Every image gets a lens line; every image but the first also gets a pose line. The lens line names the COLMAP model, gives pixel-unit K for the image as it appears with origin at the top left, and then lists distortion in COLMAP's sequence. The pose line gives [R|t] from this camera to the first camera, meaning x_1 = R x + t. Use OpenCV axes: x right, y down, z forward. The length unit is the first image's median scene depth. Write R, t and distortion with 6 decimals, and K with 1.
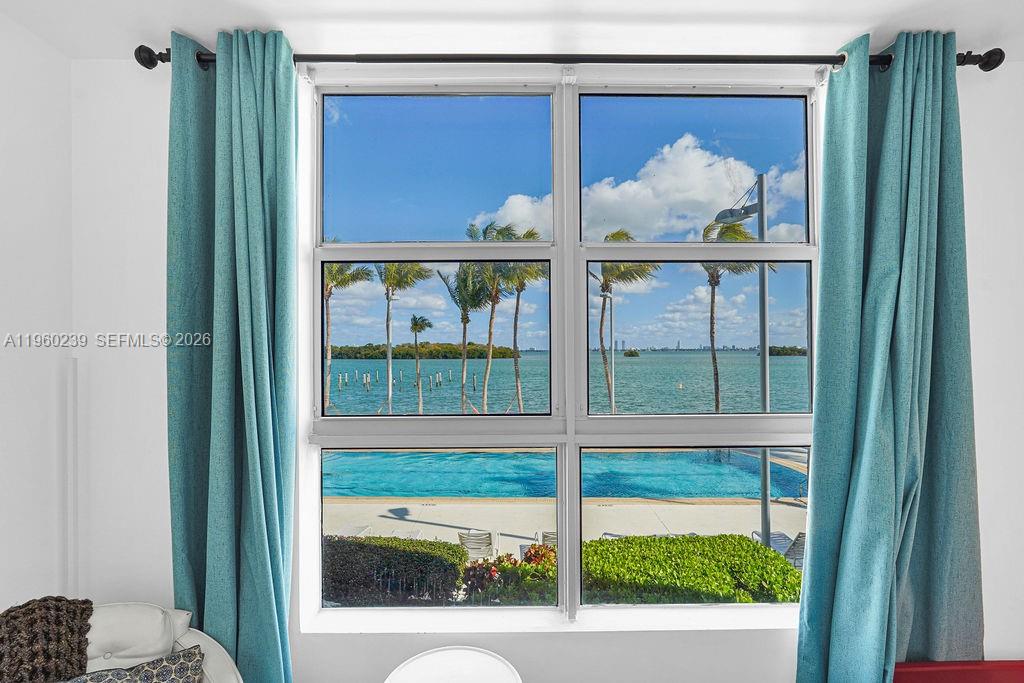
lens RADIAL K [[476.3, 0, 512.0], [0, 476.3, 341.5], [0, 0, 1]] dist [-0.000450, 0.000101]
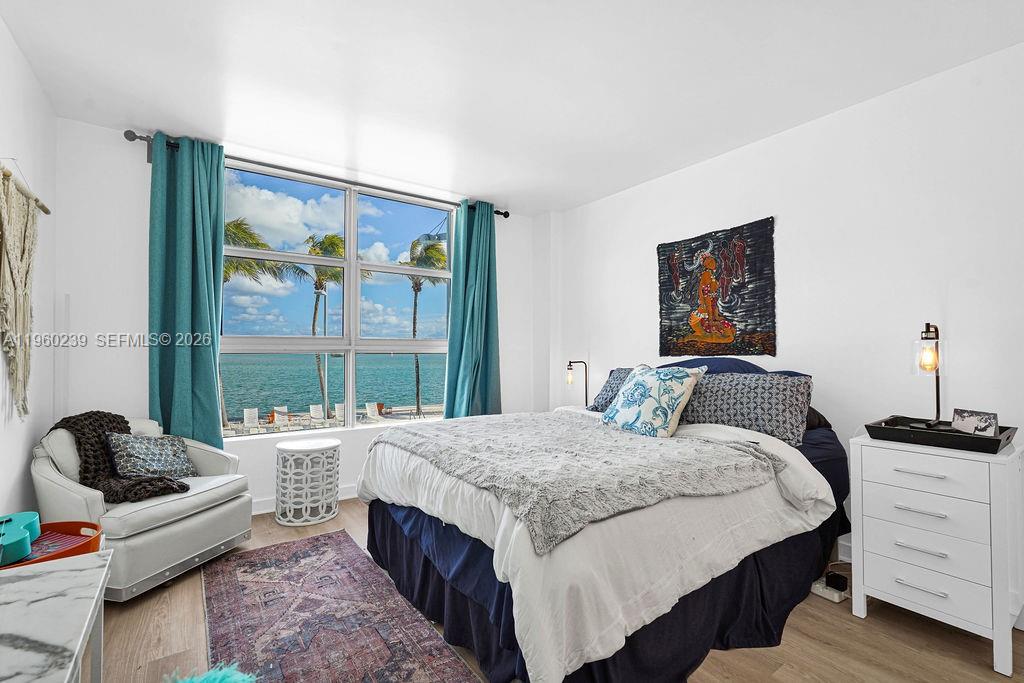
lens RADIAL K [[456.2, 0, 511.8], [0, 456.2, 346.4], [0, 0, 1]] dist [-0.004259, 0.000283]
pose [[0.820801, 0.011106, 0.571106, -0.534509], [-0.016535, 0.999854, 0.004321, 0.194817], [-0.570975, -0.012990, 0.820865, -1.303424]]
